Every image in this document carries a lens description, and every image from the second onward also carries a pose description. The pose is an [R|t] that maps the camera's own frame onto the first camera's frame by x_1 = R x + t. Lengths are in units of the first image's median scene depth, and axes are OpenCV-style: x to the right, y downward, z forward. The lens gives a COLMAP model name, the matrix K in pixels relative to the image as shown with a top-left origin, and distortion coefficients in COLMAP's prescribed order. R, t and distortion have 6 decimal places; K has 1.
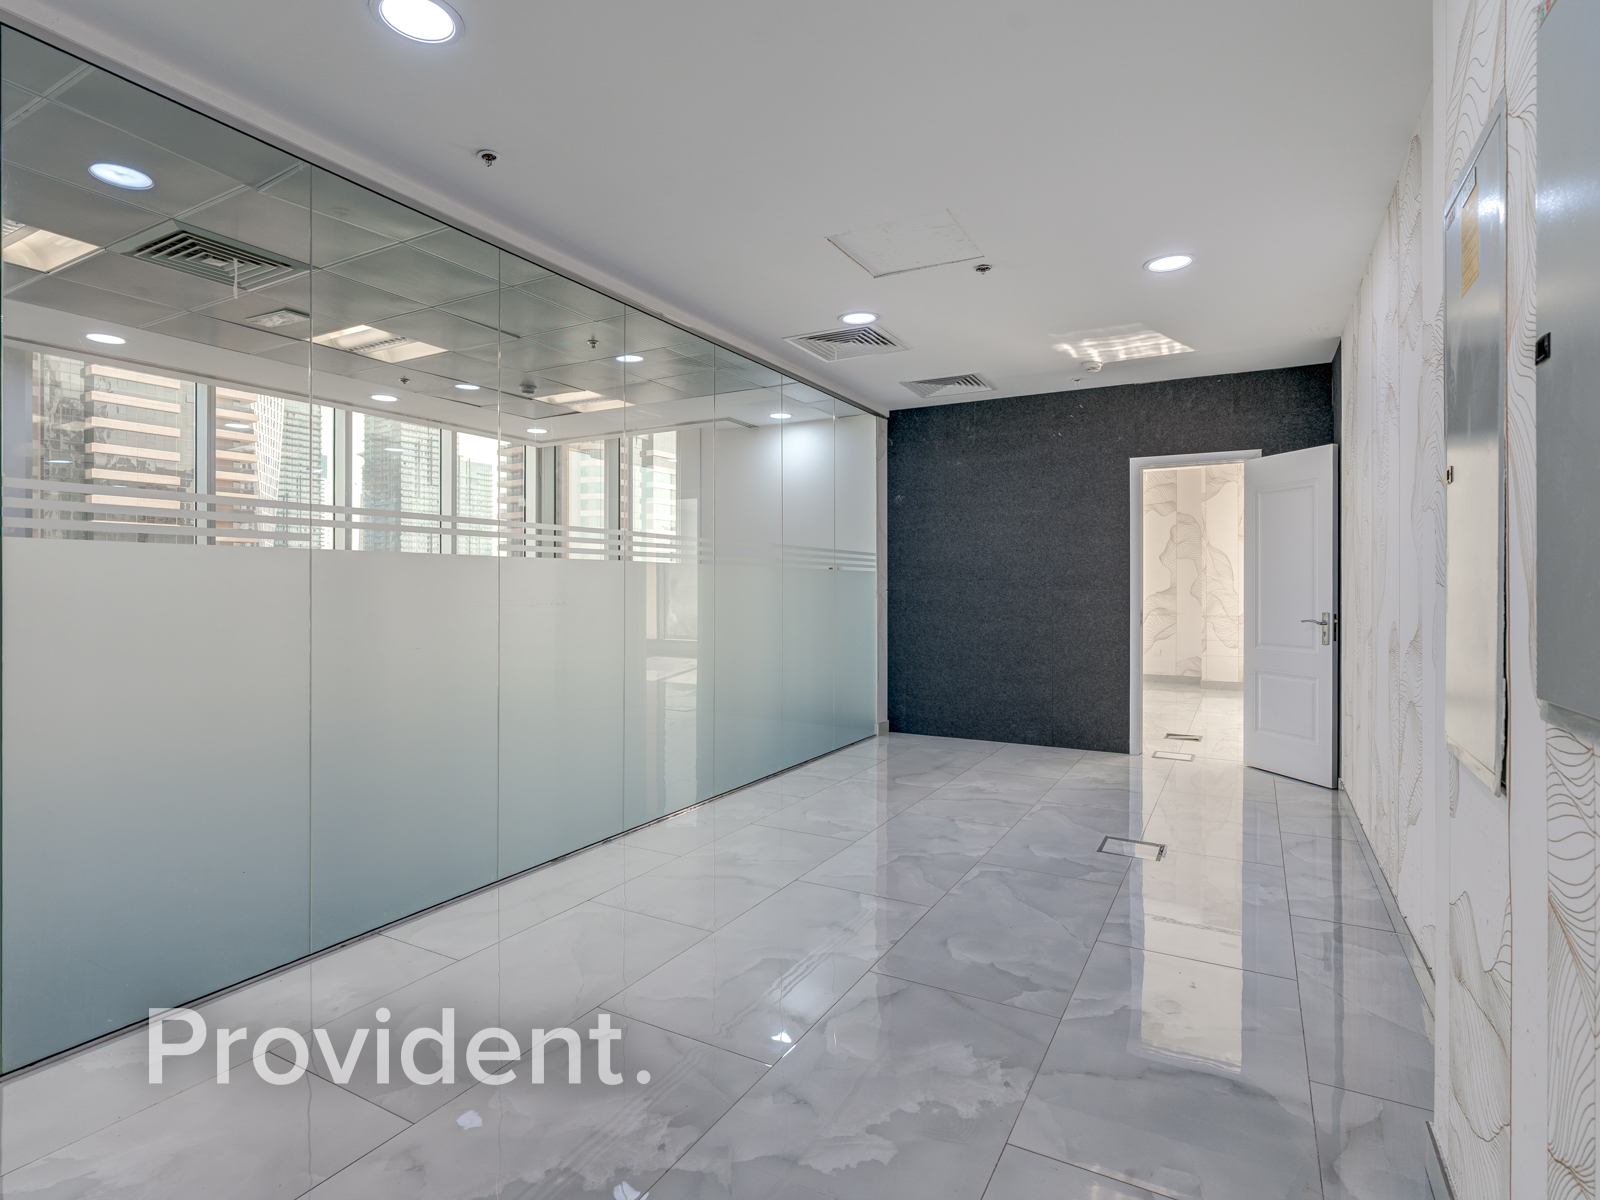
lens RADIAL K [[824.3, 0, 793.5], [0, 824.3, 593.8], [0, 0, 1]] dist [-0.004138, 0.001270]
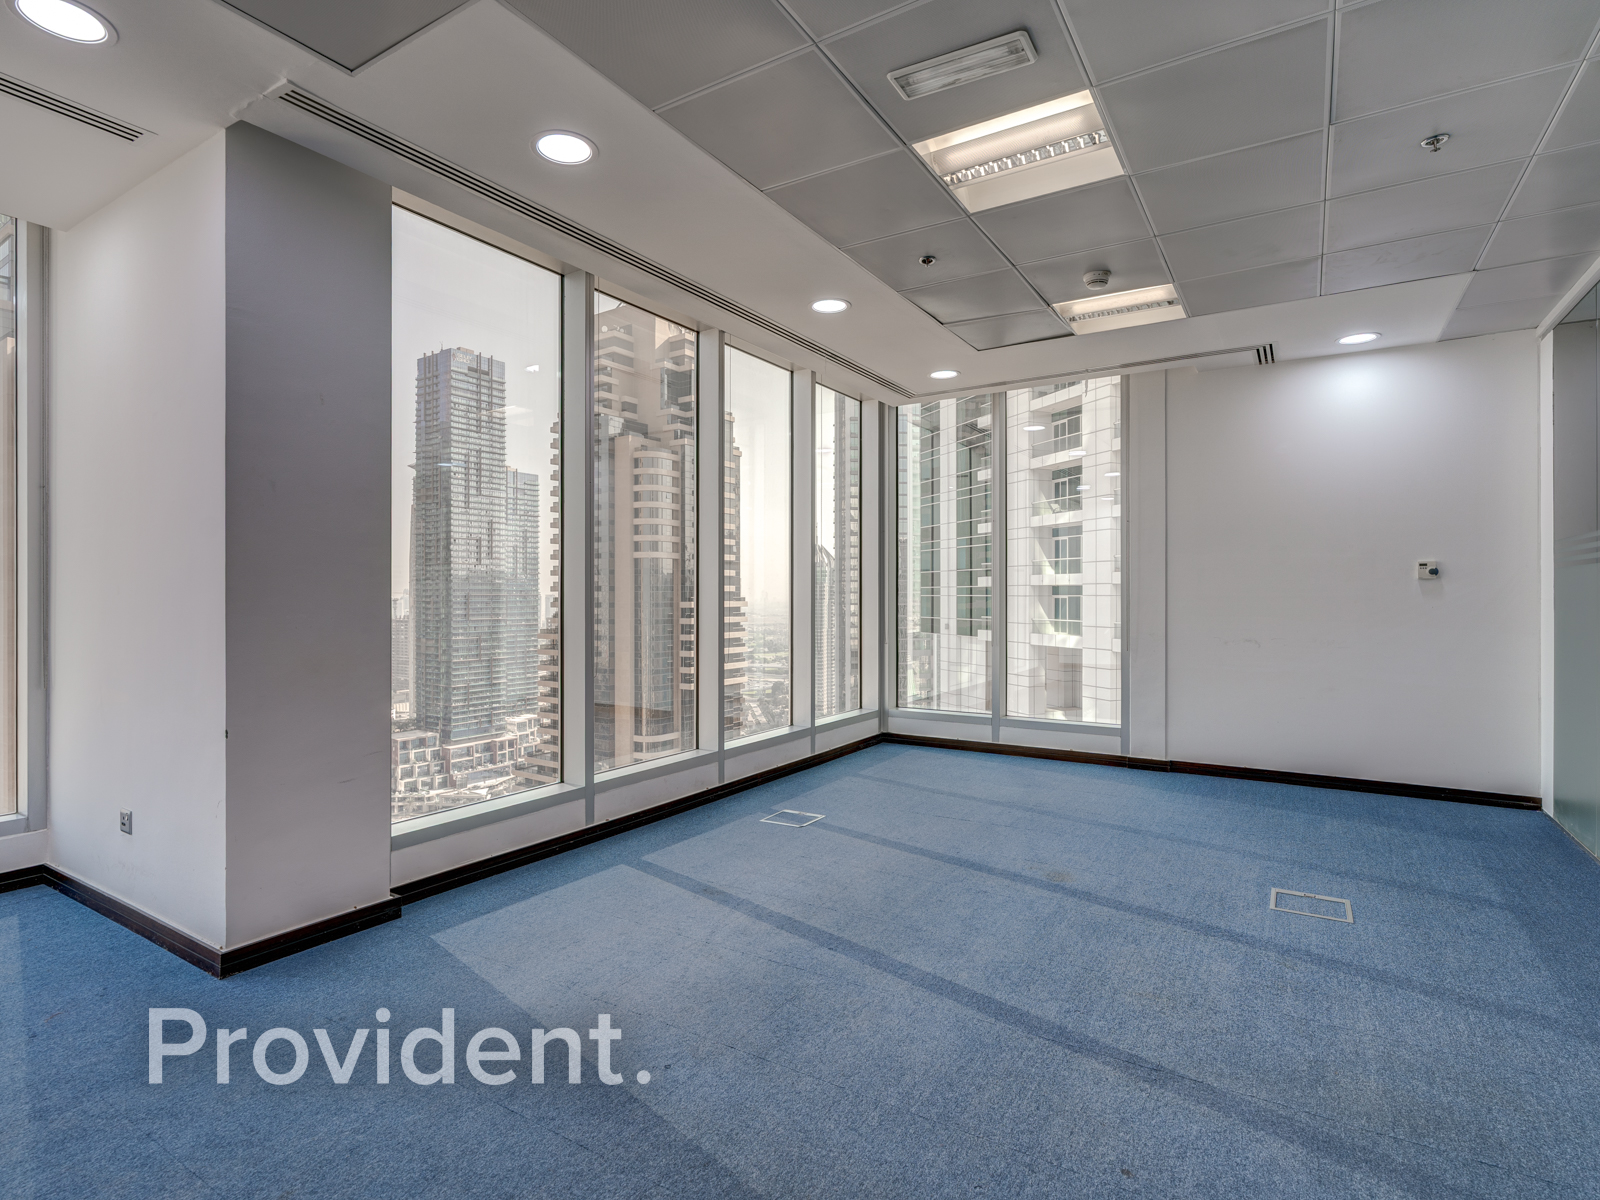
lens RADIAL K [[824.3, 0, 793.5], [0, 824.3, 593.8], [0, 0, 1]] dist [-0.004138, 0.001270]
pose [[0.998885, -0.005061, -0.046945, -0.393219], [0.004669, 0.999953, -0.008450, -0.003572], [0.046985, 0.008221, 0.998862, 0.275442]]
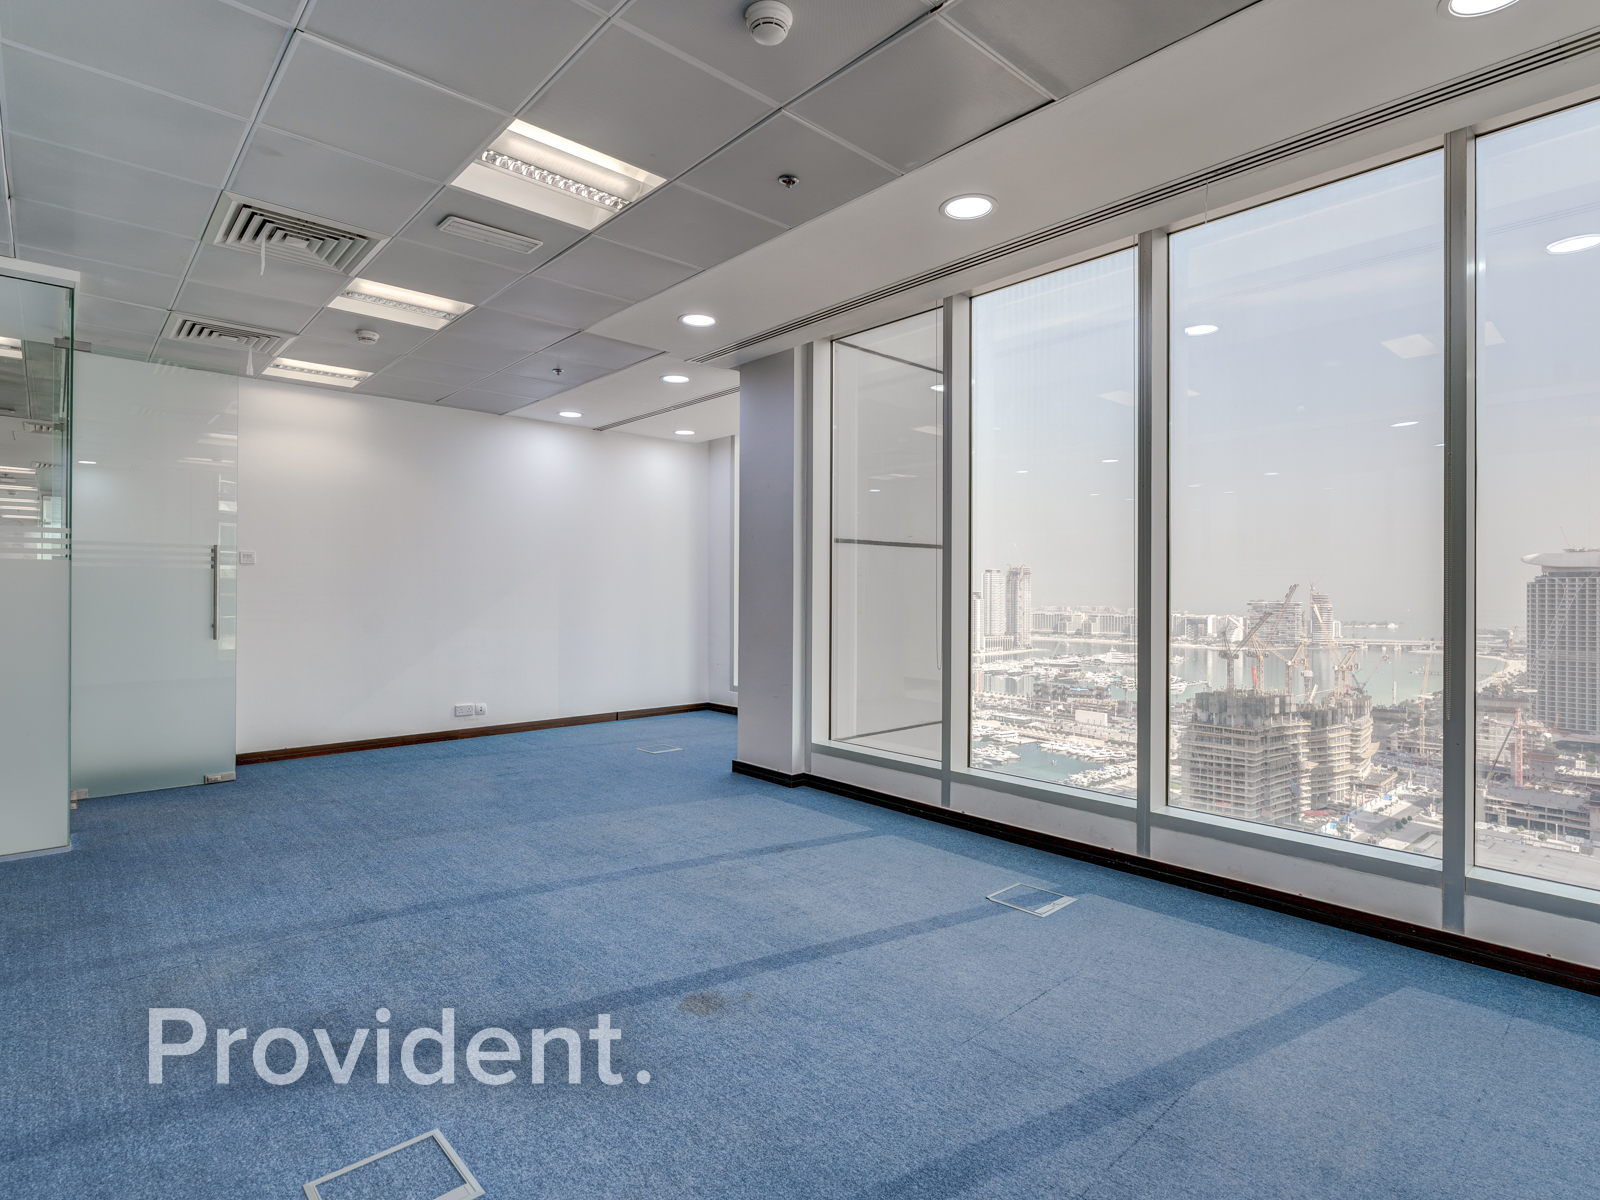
lens RADIAL K [[824.3, 0, 793.5], [0, 824.3, 593.8], [0, 0, 1]] dist [-0.004138, 0.001270]
pose [[-0.320510, -0.005399, -0.947230, 0.009076], [-0.010932, 0.999938, -0.002000, -0.005666], [0.947182, 0.009714, -0.320549, 0.857157]]
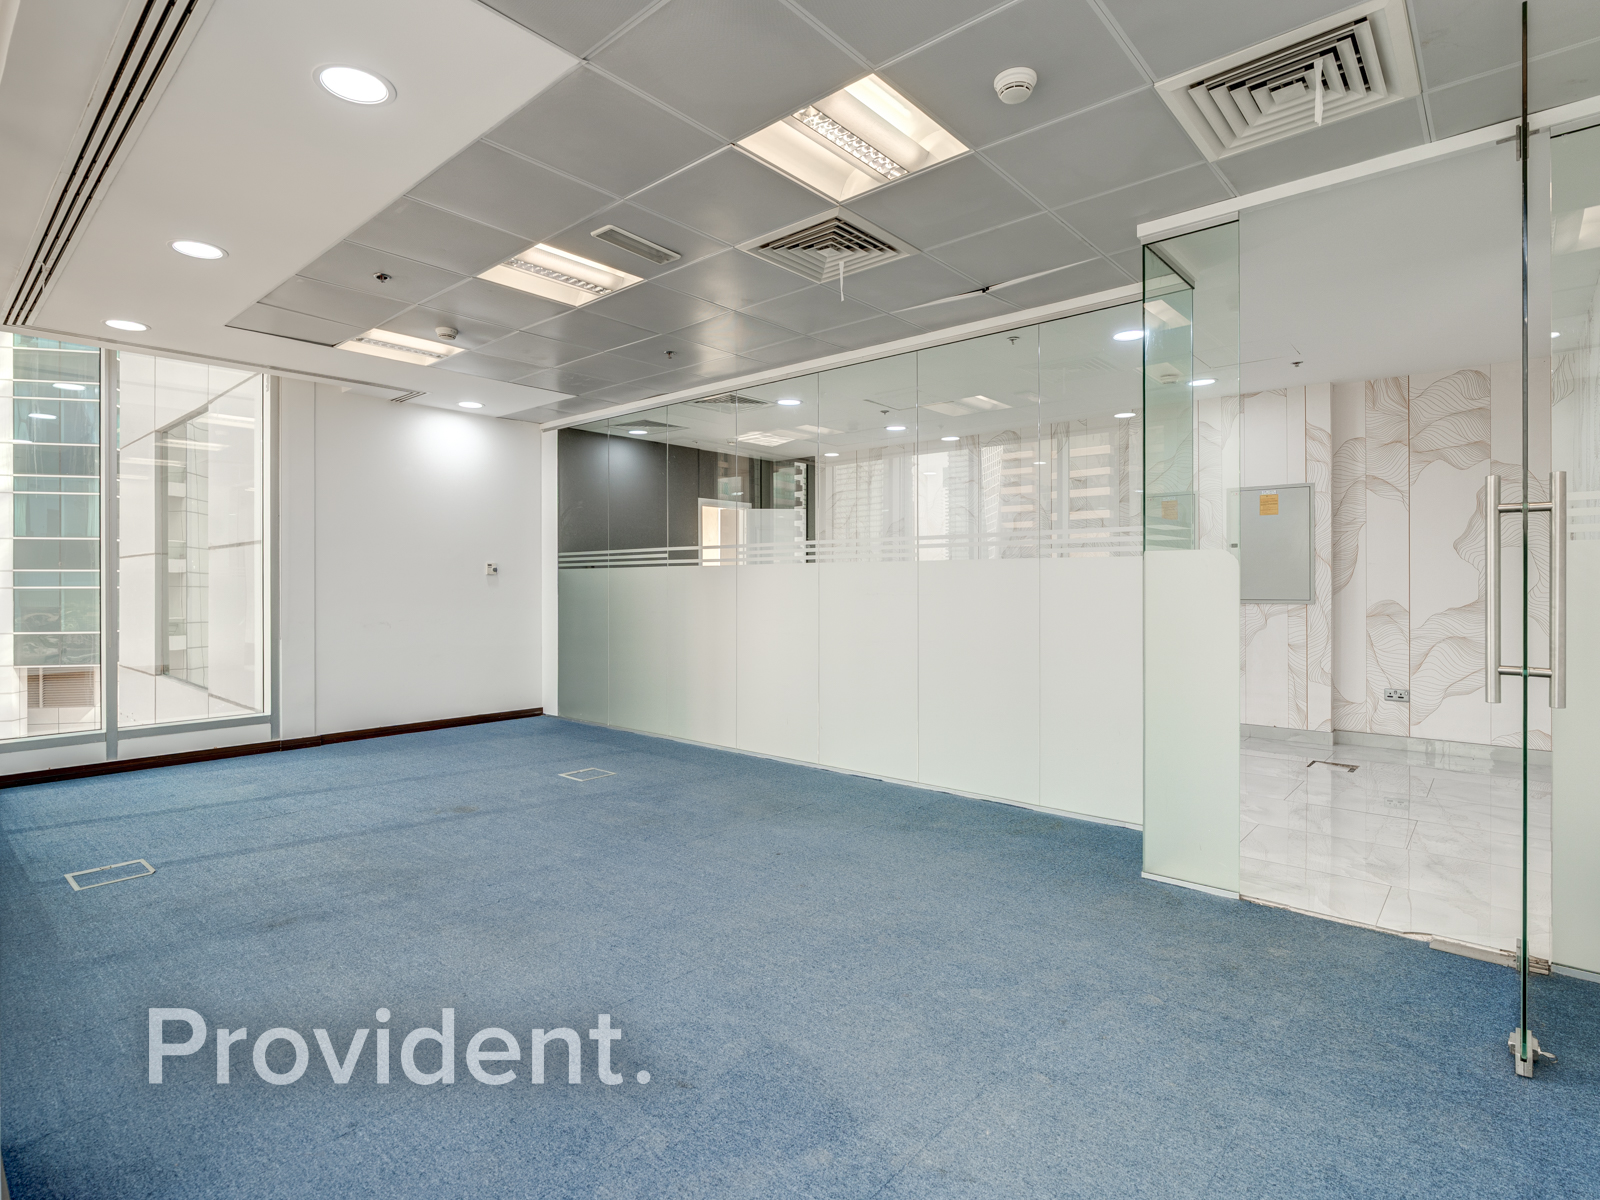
lens RADIAL K [[803.7, 0, 800.0], [0, 803.7, 600.0], [0, 0, 1]] dist [-0.012480, 0.000134]
pose [[0.209432, -0.026741, 0.977458, -0.756138], [0.009899, 0.999633, 0.025226, -0.008650], [-0.977773, 0.004392, 0.209620, 0.388805]]
